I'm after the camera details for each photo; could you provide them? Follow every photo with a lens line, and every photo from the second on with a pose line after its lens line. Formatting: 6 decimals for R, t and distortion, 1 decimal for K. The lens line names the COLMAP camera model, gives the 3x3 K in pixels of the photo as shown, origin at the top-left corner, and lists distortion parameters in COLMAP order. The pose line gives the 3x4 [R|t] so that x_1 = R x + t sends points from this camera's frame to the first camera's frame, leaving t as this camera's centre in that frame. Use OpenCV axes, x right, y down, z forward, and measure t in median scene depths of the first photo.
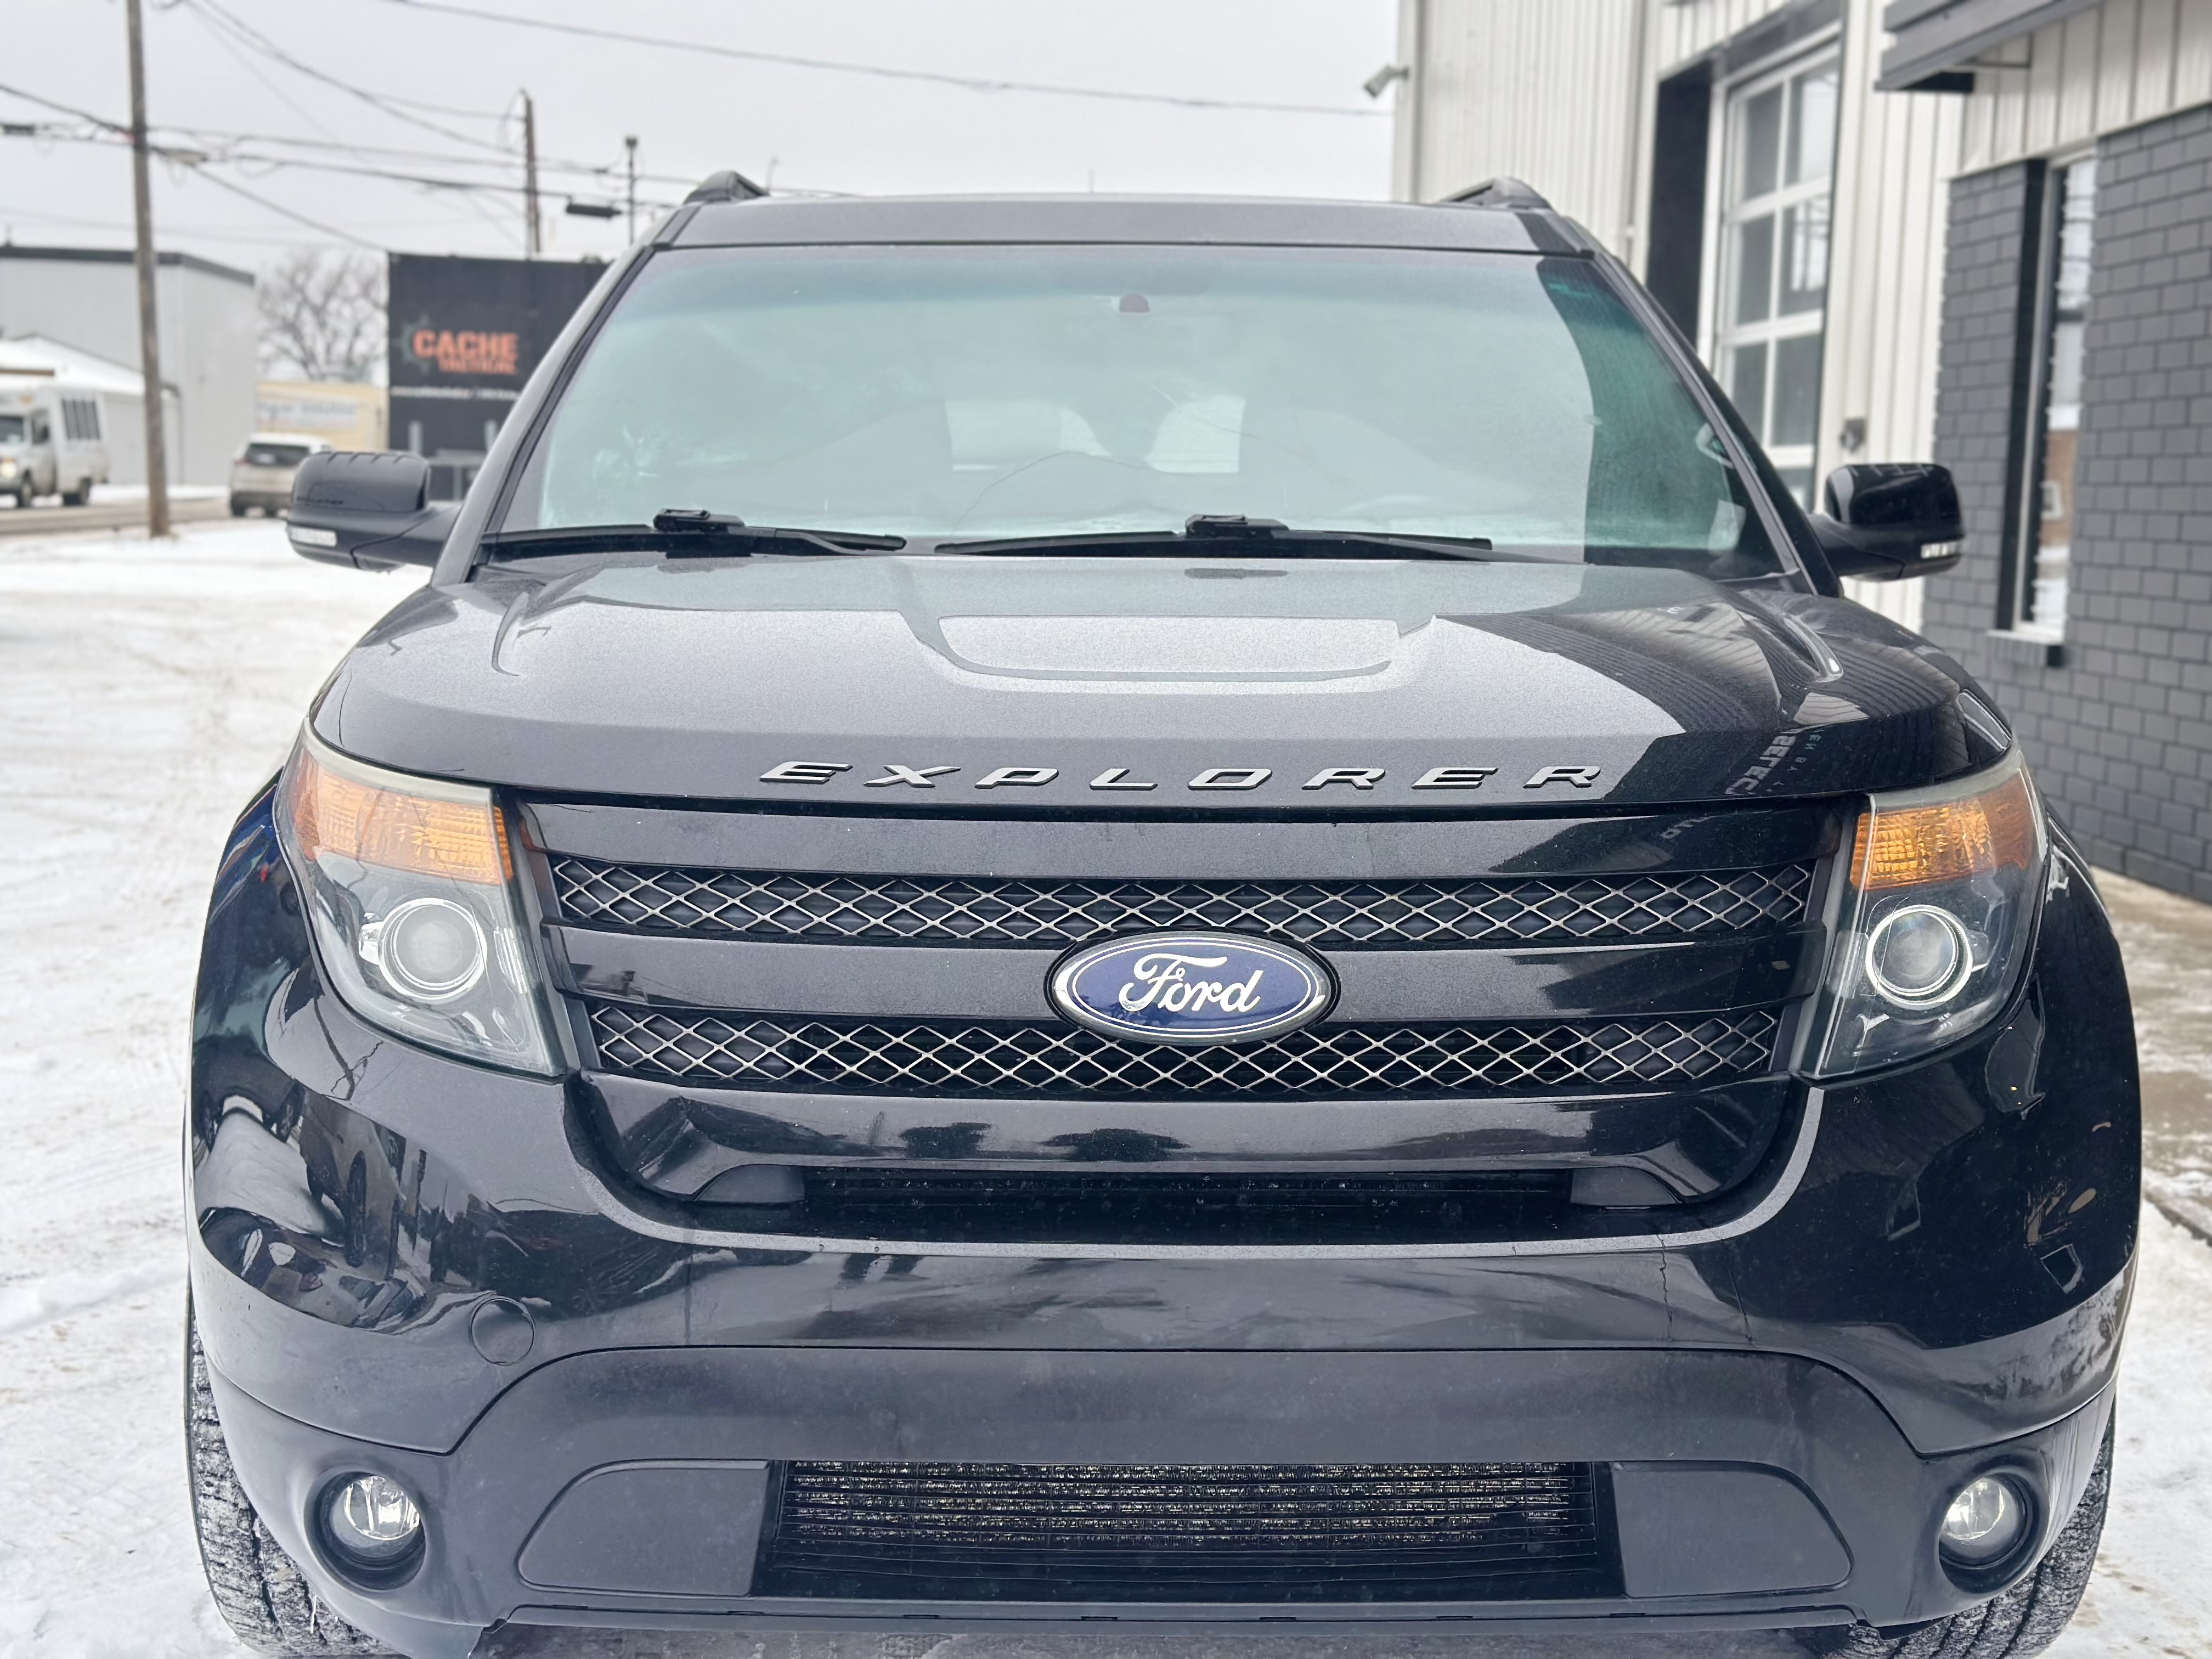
lens RADIAL K [[3118.8, 0, 1106.0], [0, 3118.8, 829.5], [0, 0, 1]] dist [0.208461, -0.480857]
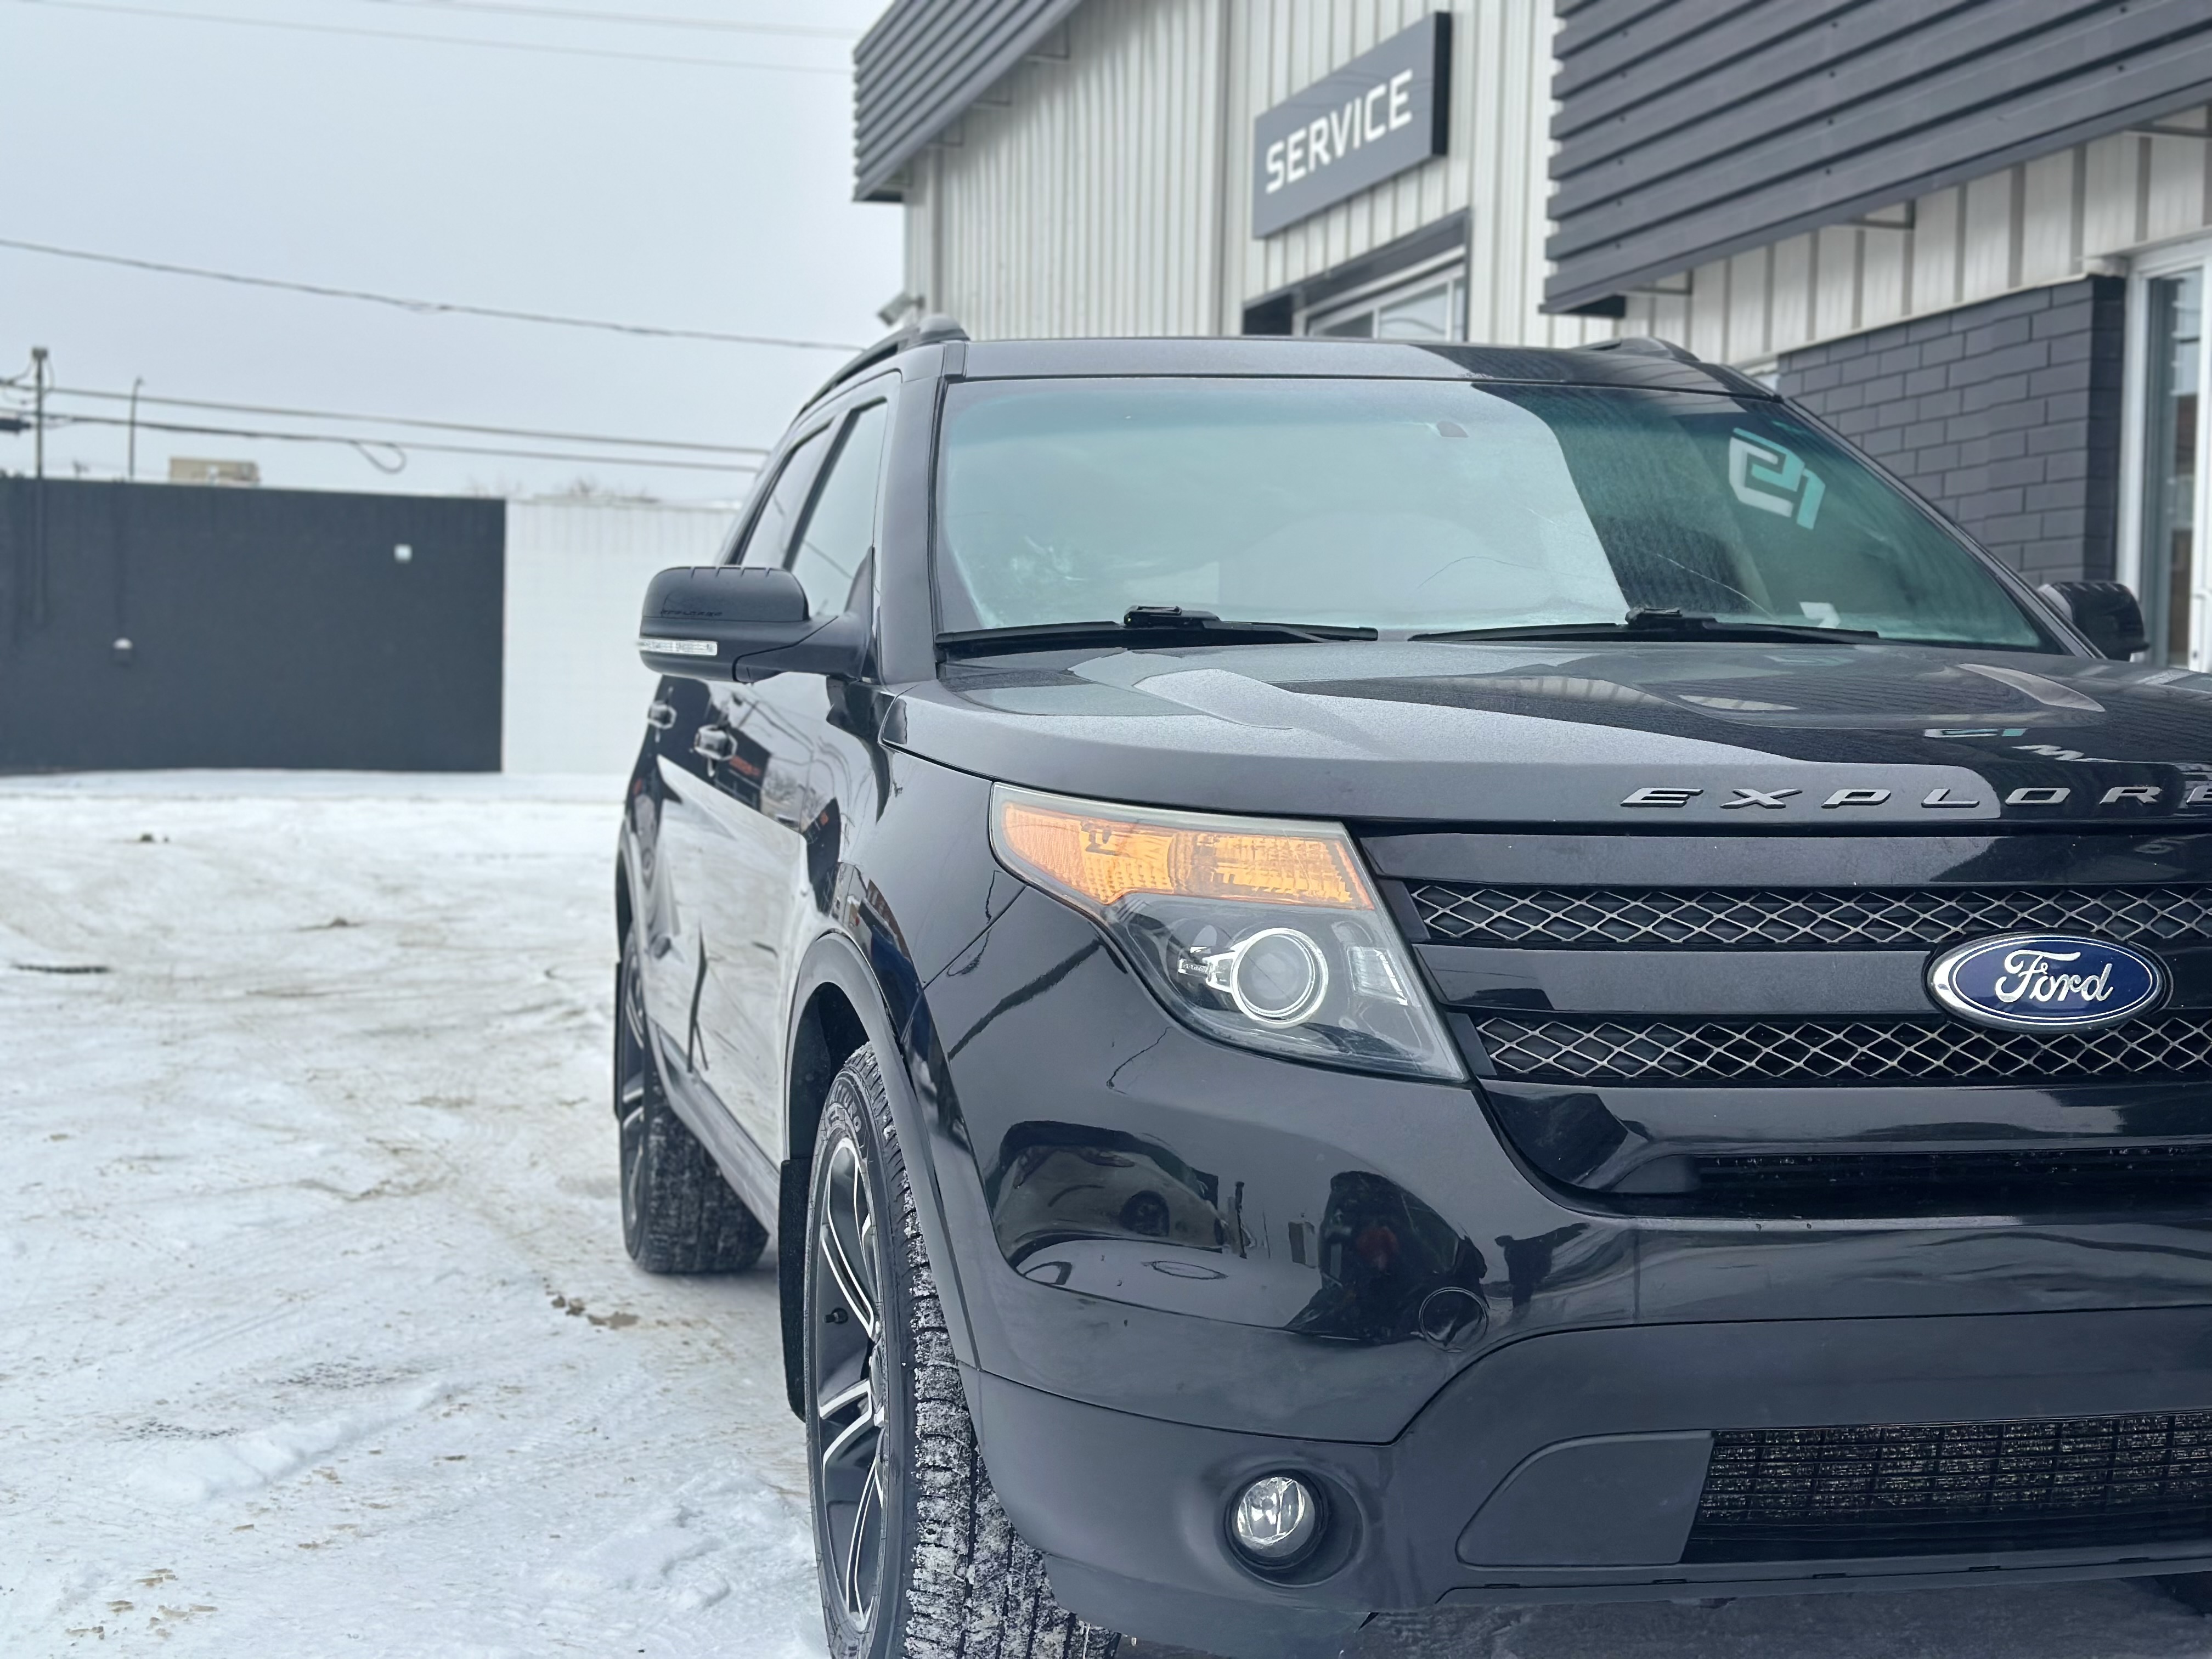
lens RADIAL K [[3118.8, 0, 1106.0], [0, 3118.8, 829.5], [0, 0, 1]] dist [0.208461, -0.480857]
pose [[0.973957, -0.012791, 0.226370, -0.520630], [0.030067, 0.996876, -0.073036, 0.065440], [-0.224729, 0.077940, 0.971299, -0.013292]]
